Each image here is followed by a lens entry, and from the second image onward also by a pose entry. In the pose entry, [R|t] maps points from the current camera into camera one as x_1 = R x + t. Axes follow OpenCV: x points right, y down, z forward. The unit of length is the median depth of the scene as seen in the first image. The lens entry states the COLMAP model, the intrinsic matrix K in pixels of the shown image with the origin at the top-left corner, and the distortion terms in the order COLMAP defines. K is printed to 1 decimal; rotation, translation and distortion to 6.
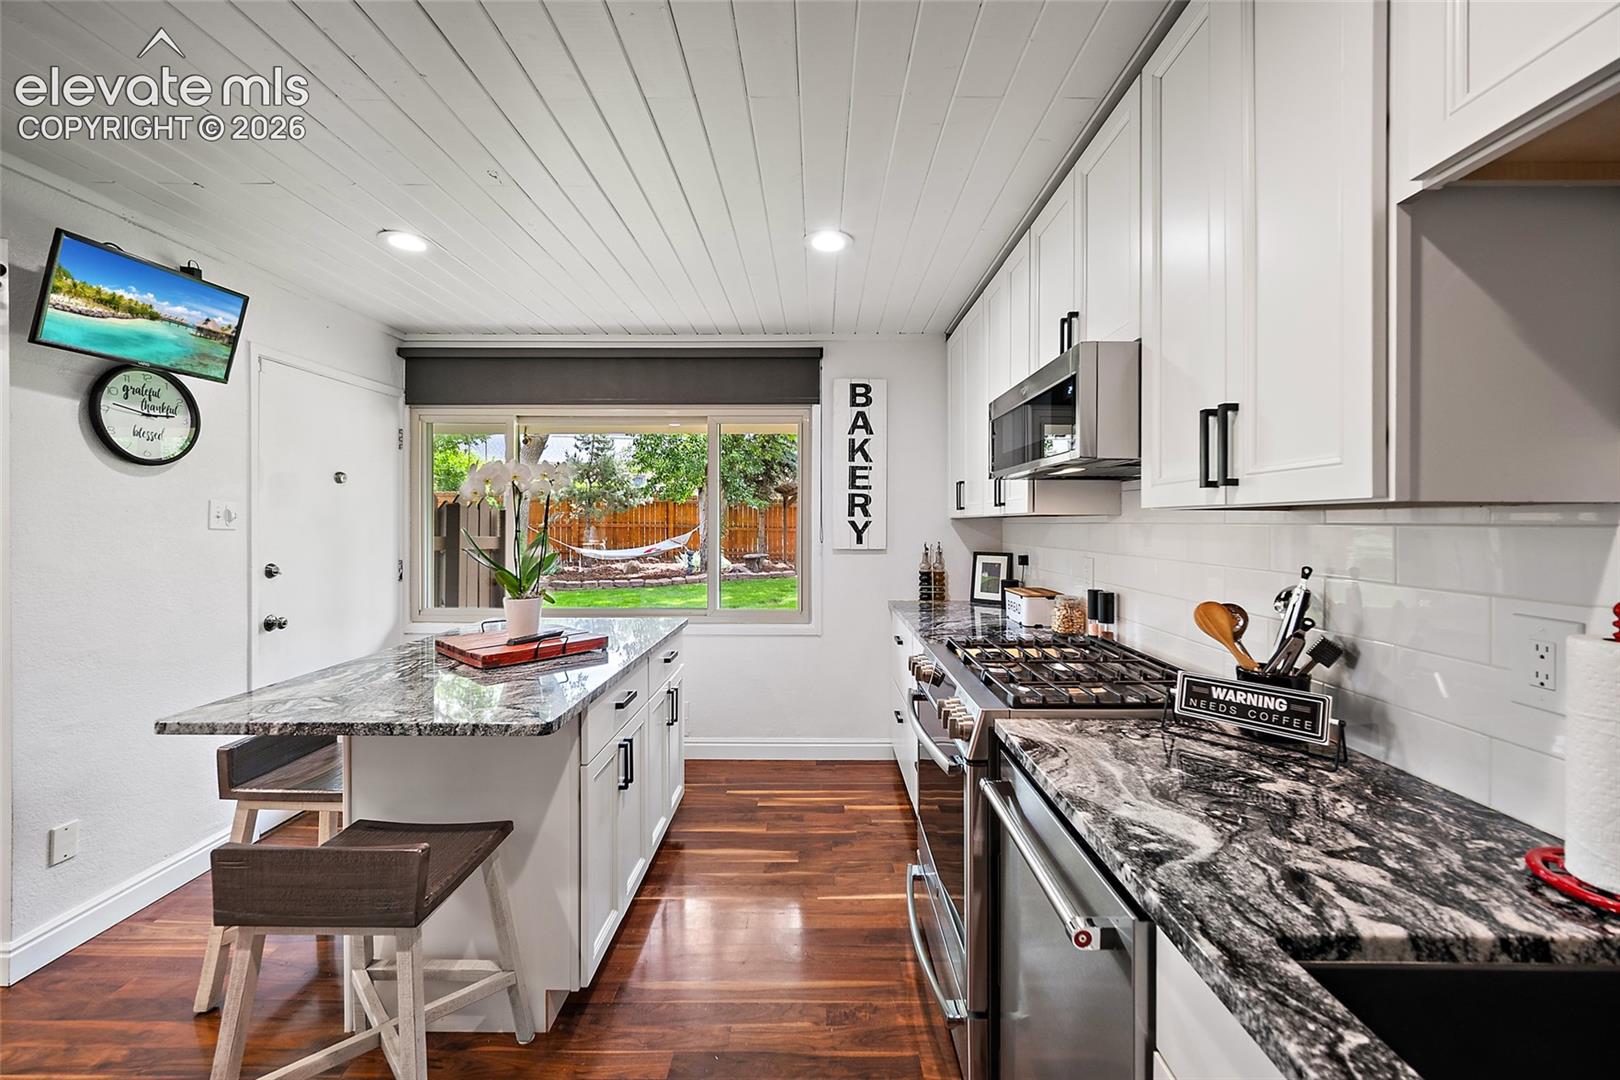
lens RADIAL K [[636.7, 0, 808.8], [0, 636.7, 524.5], [0, 0, 1]] dist [0.002784, 0.000107]
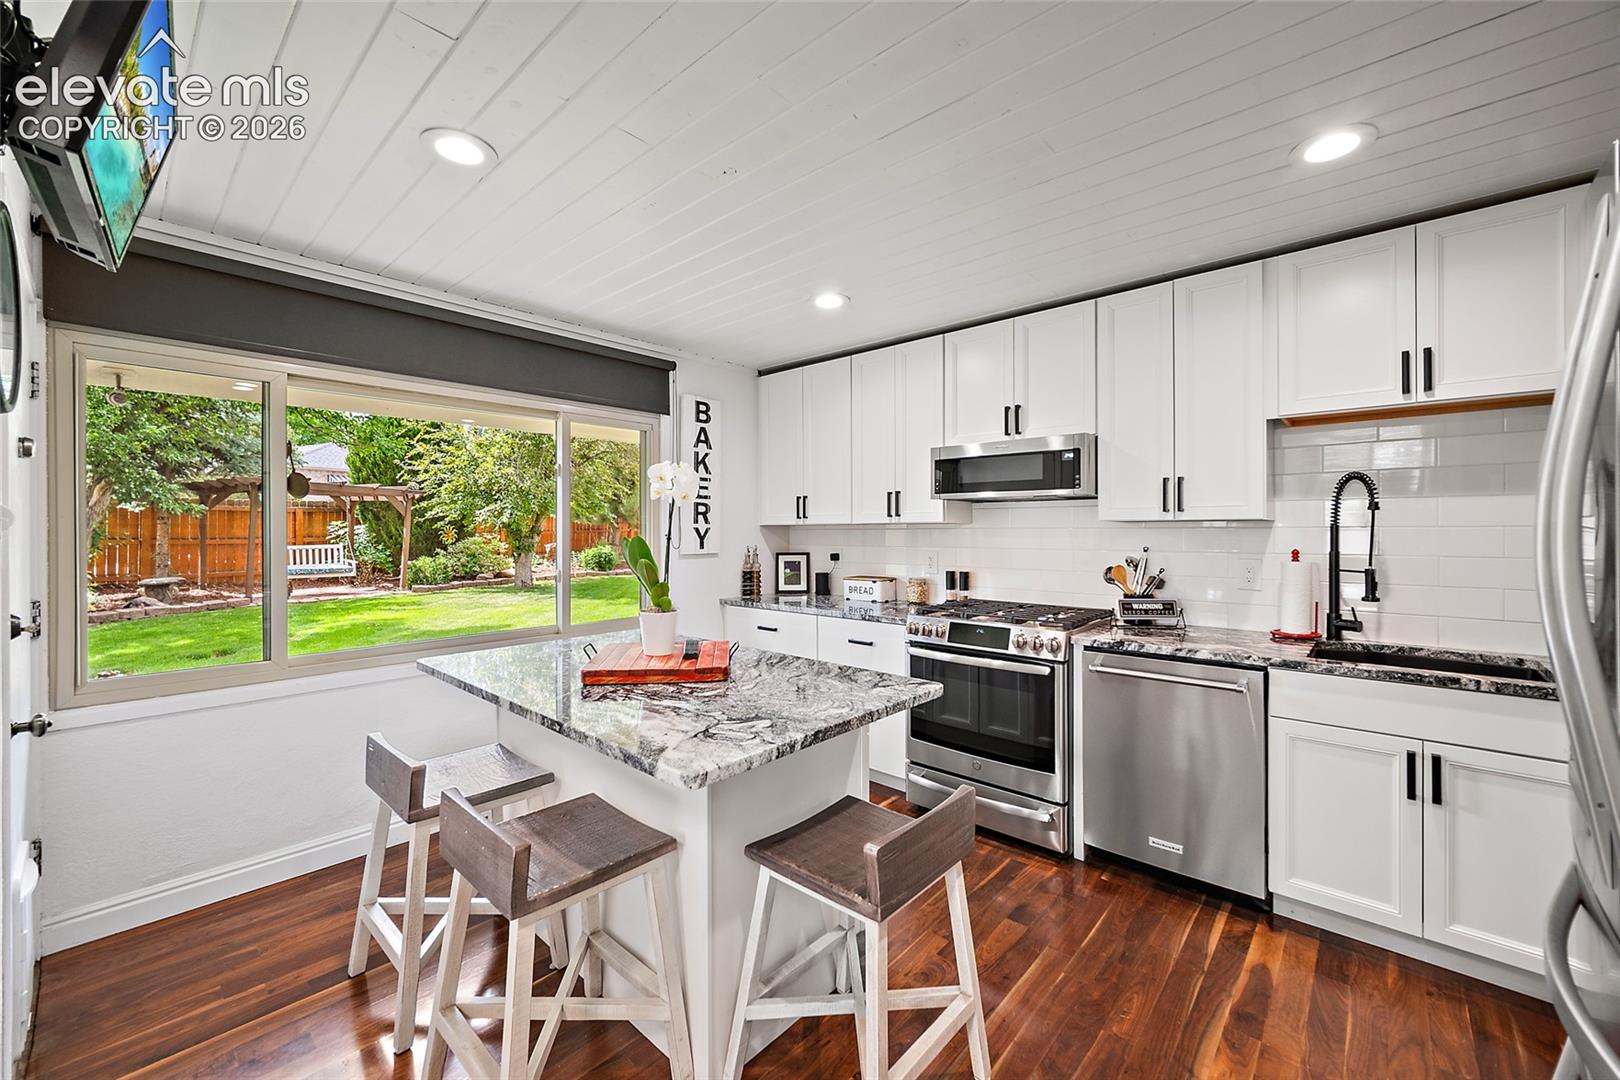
lens RADIAL K [[636.7, 0, 807.8], [0, 636.7, 533.1], [0, 0, 1]] dist [0.002784, 0.000107]
pose [[0.663201, -0.007641, 0.748403, -0.616784], [0.006715, 0.999968, 0.004258, 0.000182], [-0.748412, 0.002201, 0.663231, 0.142519]]
